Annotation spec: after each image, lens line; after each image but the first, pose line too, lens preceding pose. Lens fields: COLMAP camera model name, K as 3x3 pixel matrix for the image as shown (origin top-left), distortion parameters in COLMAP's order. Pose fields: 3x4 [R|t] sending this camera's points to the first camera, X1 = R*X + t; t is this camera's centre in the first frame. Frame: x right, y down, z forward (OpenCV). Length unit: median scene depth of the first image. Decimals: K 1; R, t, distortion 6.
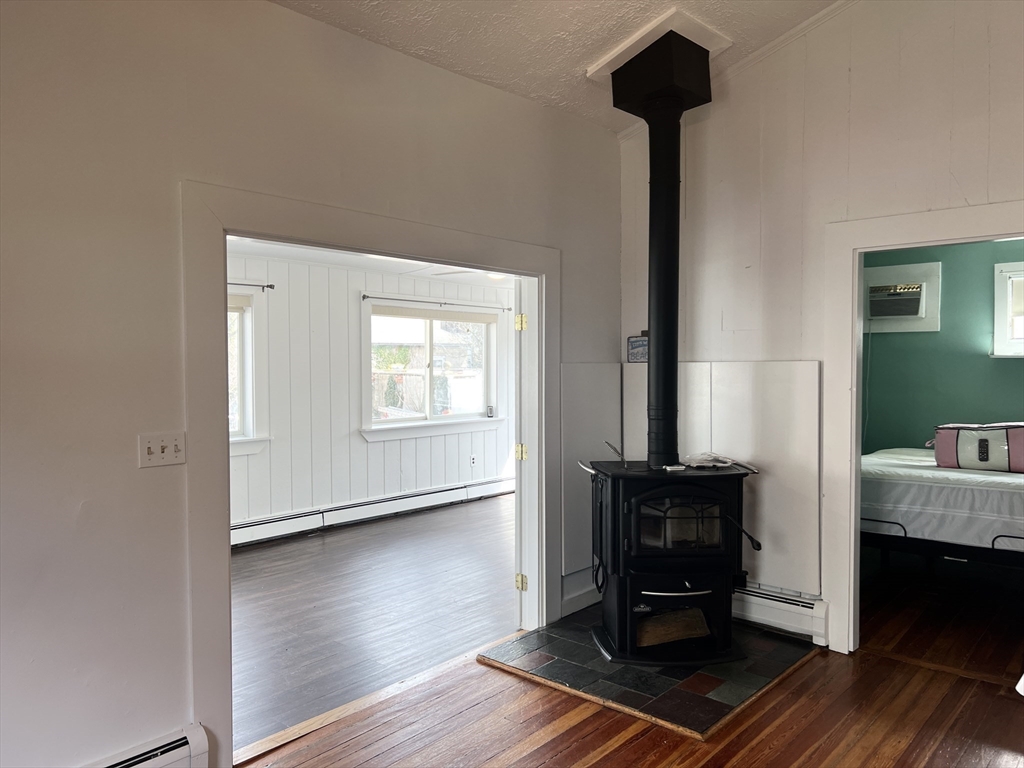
lens RADIAL K [[756.5, 0, 504.2], [0, 756.5, 381.7], [0, 0, 1]] dist [0.044450, -0.042203]
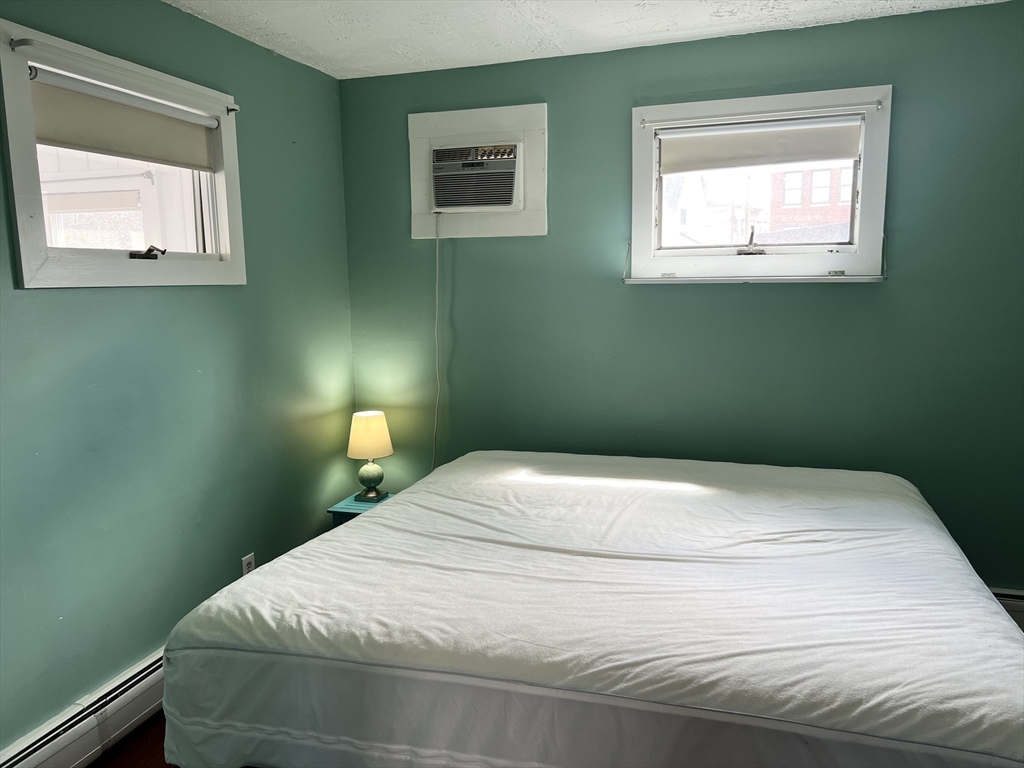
lens RADIAL K [[756.5, 0, 512.4], [0, 756.5, 387.0], [0, 0, 1]] dist [0.044450, -0.042203]
pose [[0.900307, -0.067098, 0.430053, 0.491203], [0.022744, 0.993949, 0.107465, -0.027214], [-0.434661, -0.086971, 0.896385, 0.824162]]
